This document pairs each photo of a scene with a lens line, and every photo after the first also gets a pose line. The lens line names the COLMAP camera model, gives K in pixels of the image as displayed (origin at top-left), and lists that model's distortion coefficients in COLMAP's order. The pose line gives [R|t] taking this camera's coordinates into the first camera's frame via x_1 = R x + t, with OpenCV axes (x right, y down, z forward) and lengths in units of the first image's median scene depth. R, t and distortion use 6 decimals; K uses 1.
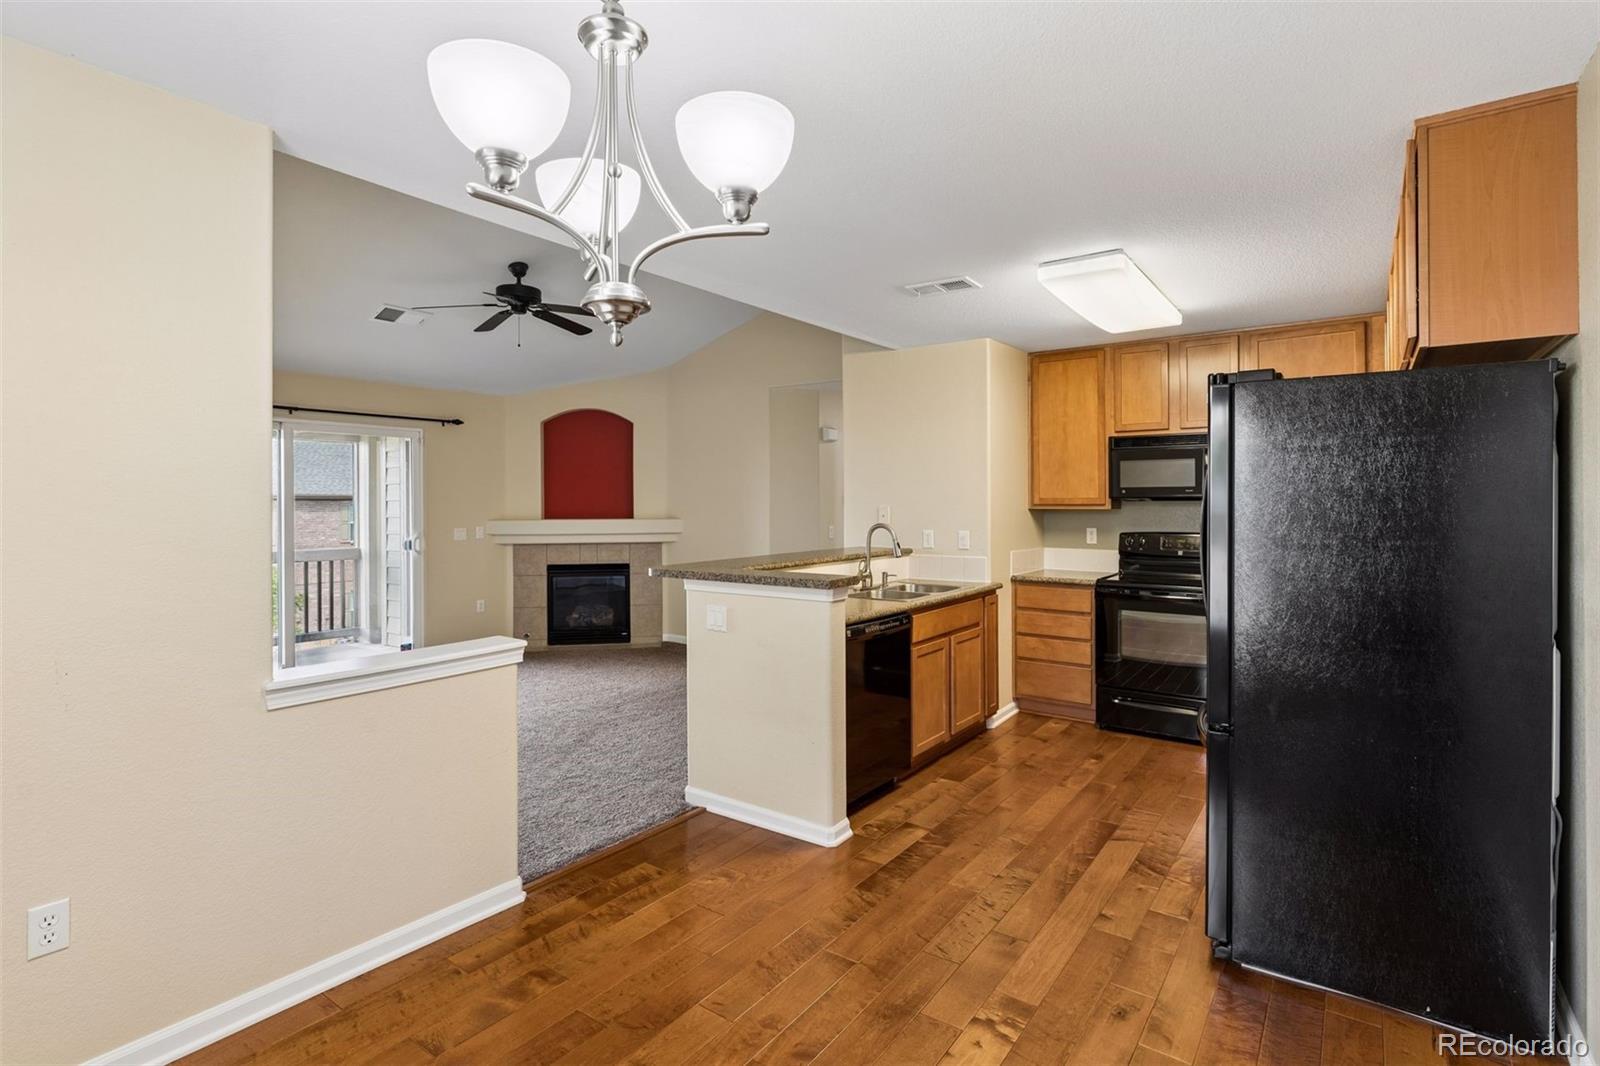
lens RADIAL K [[771.0, 0, 799.1], [0, 771.0, 502.7], [0, 0, 1]] dist [-0.006297, 0.000059]
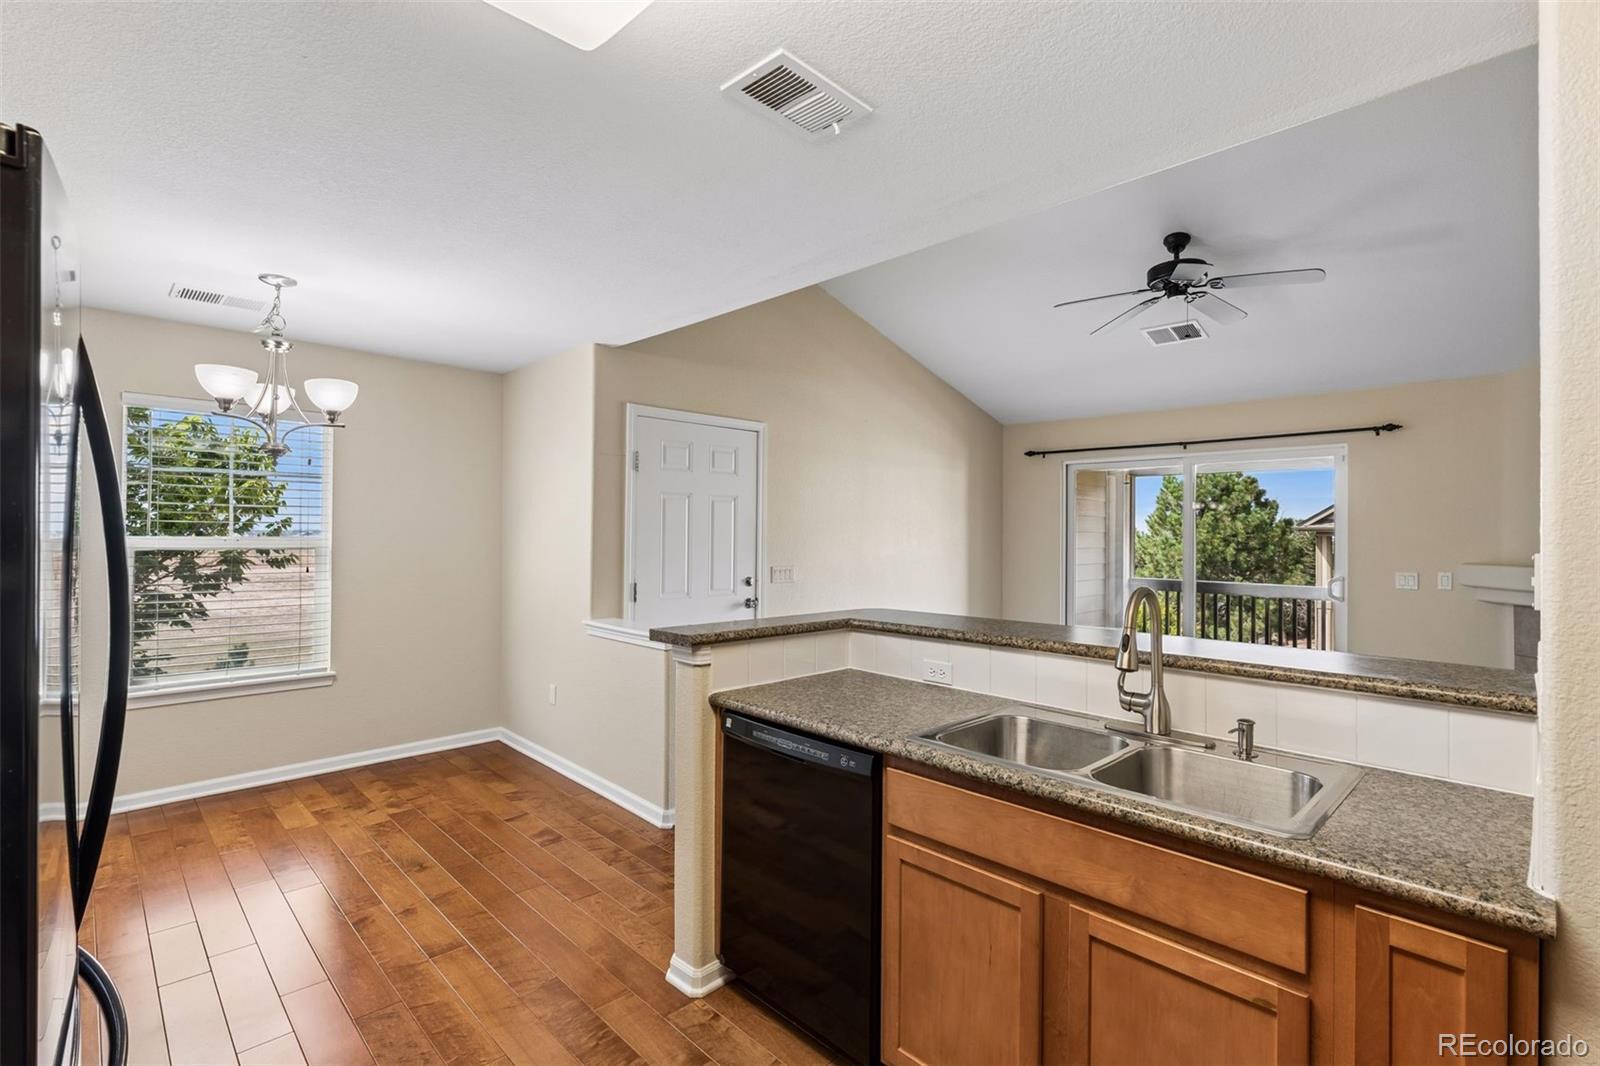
lens RADIAL K [[737.0, 0, 803.6], [0, 737.0, 526.8], [0, 0, 1]] dist [0.001683, 0.000227]
pose [[-0.159124, -0.006269, -0.987239, 0.445454], [-0.008490, 0.999952, -0.004981, -0.001906], [0.987222, 0.007589, -0.159170, 0.736287]]
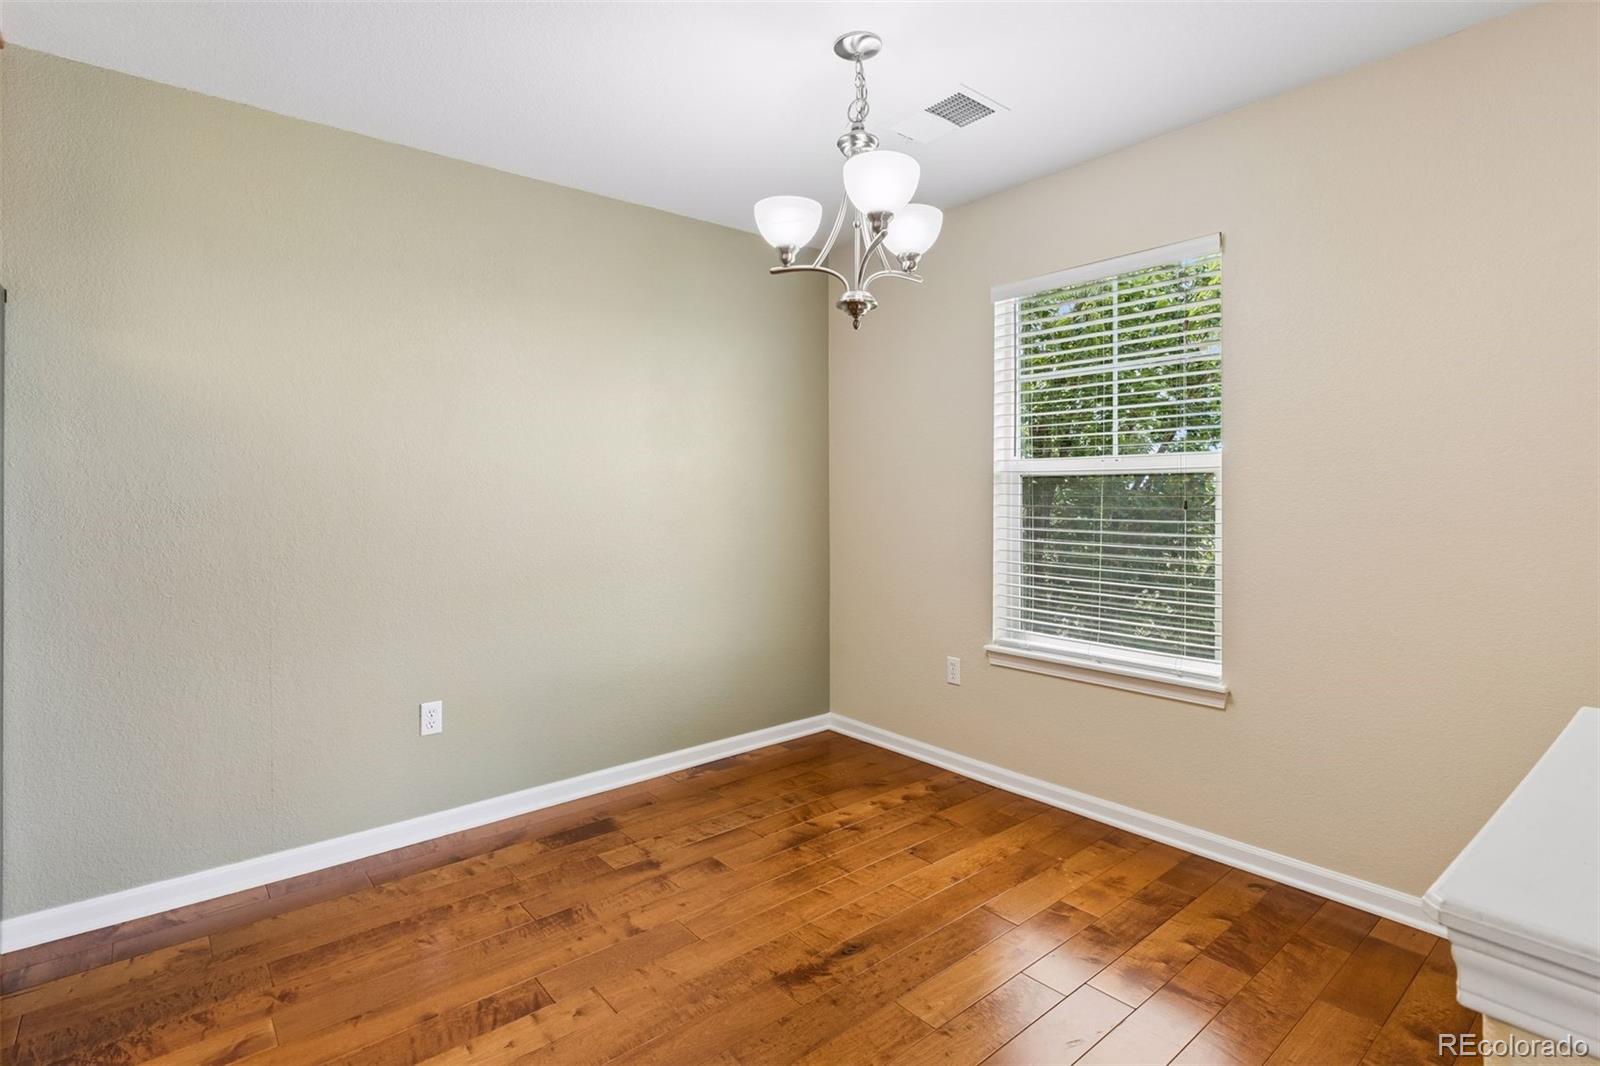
lens RADIAL K [[779.2, 0, 798.9], [0, 779.2, 492.7], [0, 0, 1]] dist [-0.002625, -0.000083]
pose [[-0.970748, 0.007908, 0.239971, -0.121930], [0.006675, 0.999960, -0.005952, 0.037939], [-0.240008, -0.004176, -0.970762, 0.632795]]
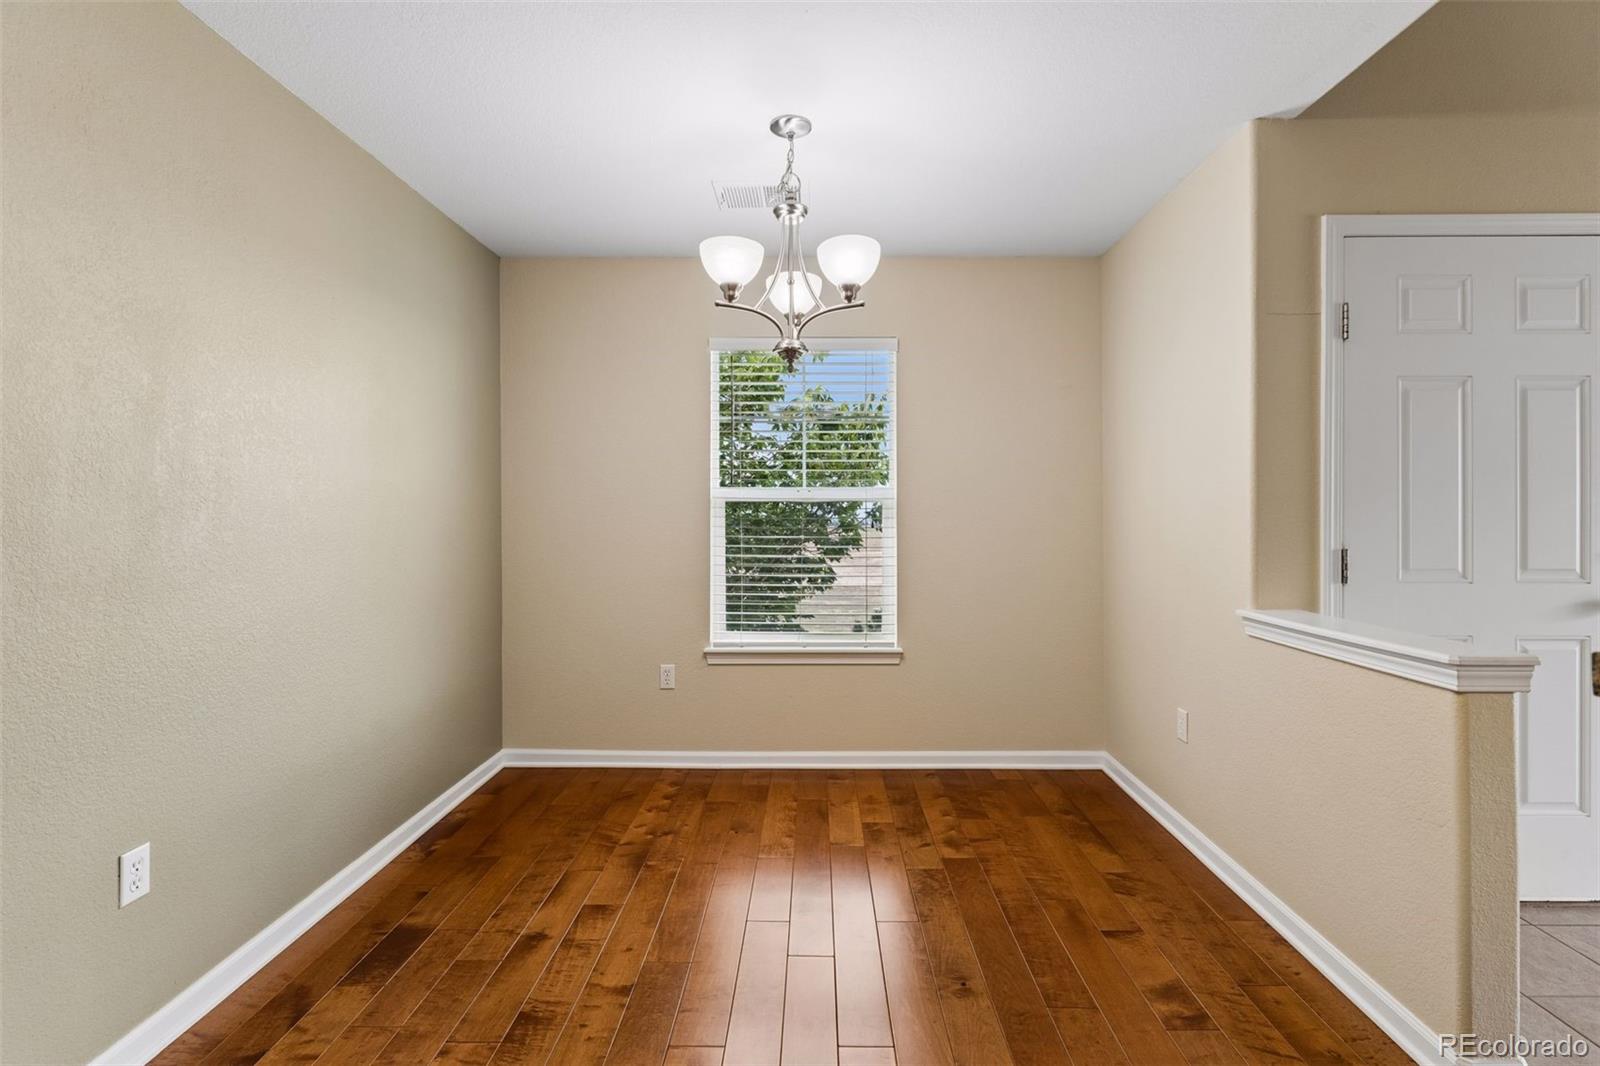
lens RADIAL K [[737.0, 0, 807.8], [0, 737.0, 519.4], [0, 0, 1]] dist [0.001683, 0.000227]
pose [[-0.814234, 0.005794, -0.580507, 0.189187], [0.004460, 0.999983, 0.003726, 0.036656], [0.580519, 0.000445, -0.814246, 0.598205]]
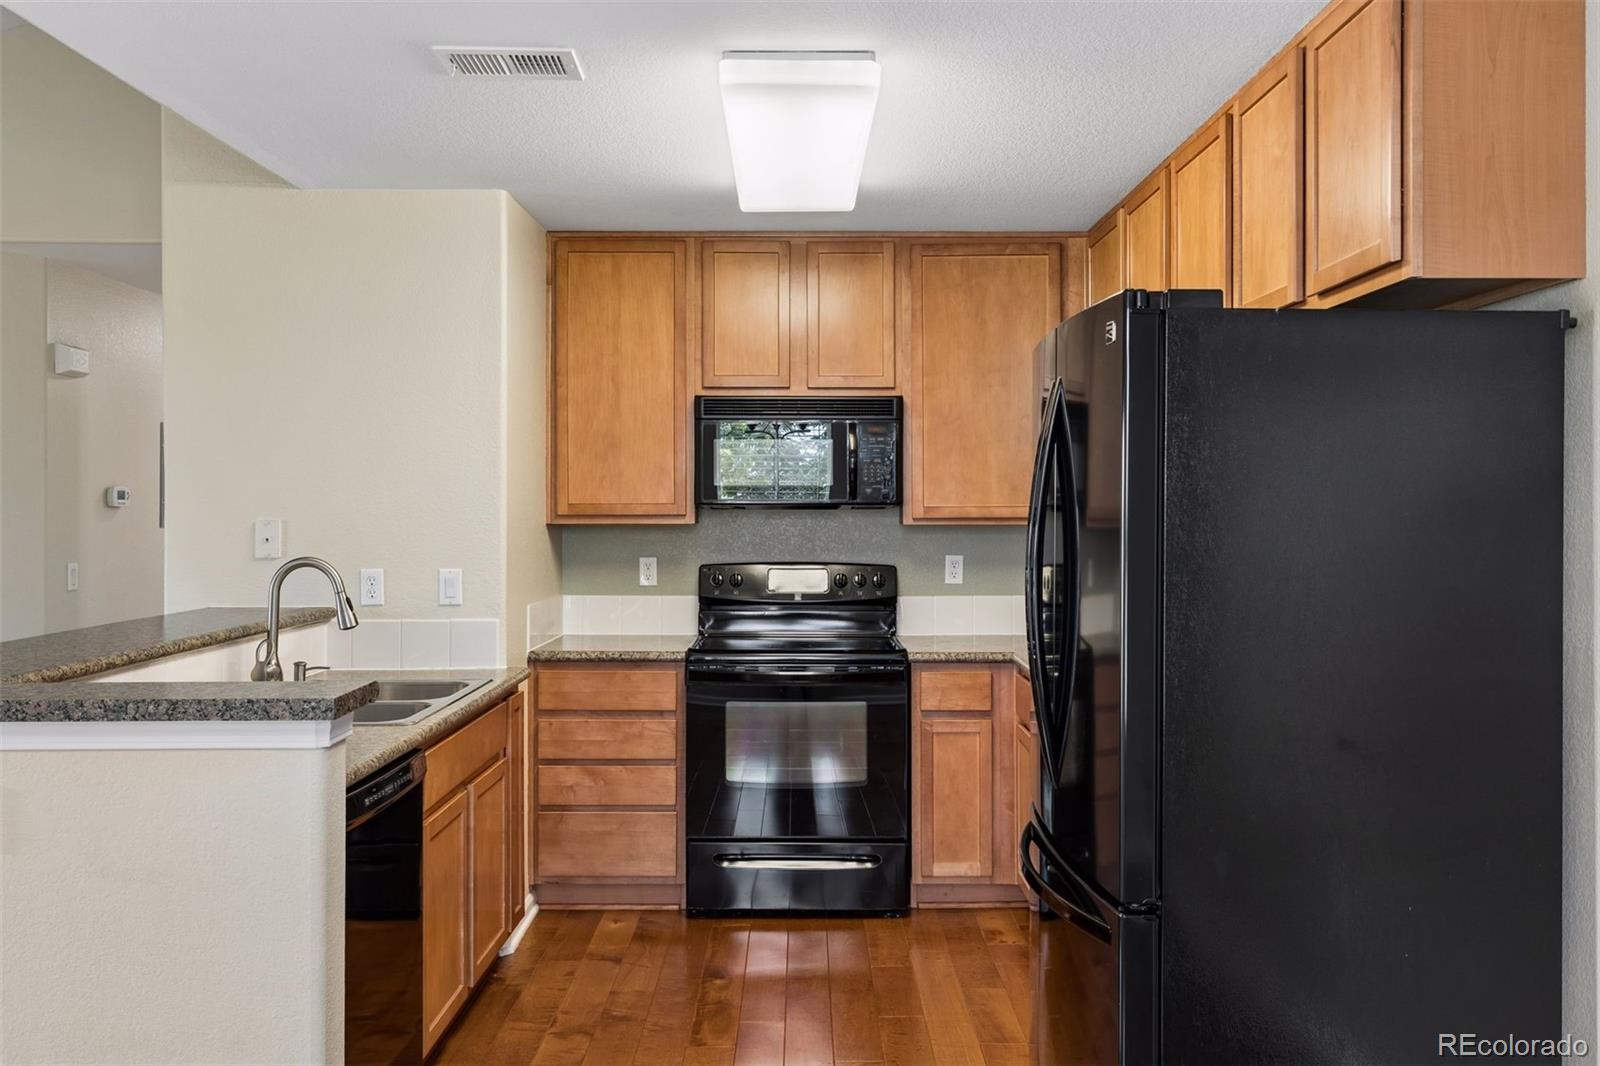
lens RADIAL K [[1344.3, 0, 799.2], [0, 1344.3, 505.7], [0, 0, 1]] dist [0.006971, 0.004543]
pose [[0.807384, 0.004228, 0.590011, -0.109338], [-0.002121, 0.999989, -0.004264, -0.000894], [-0.590022, 0.002192, 0.807384, 0.148117]]
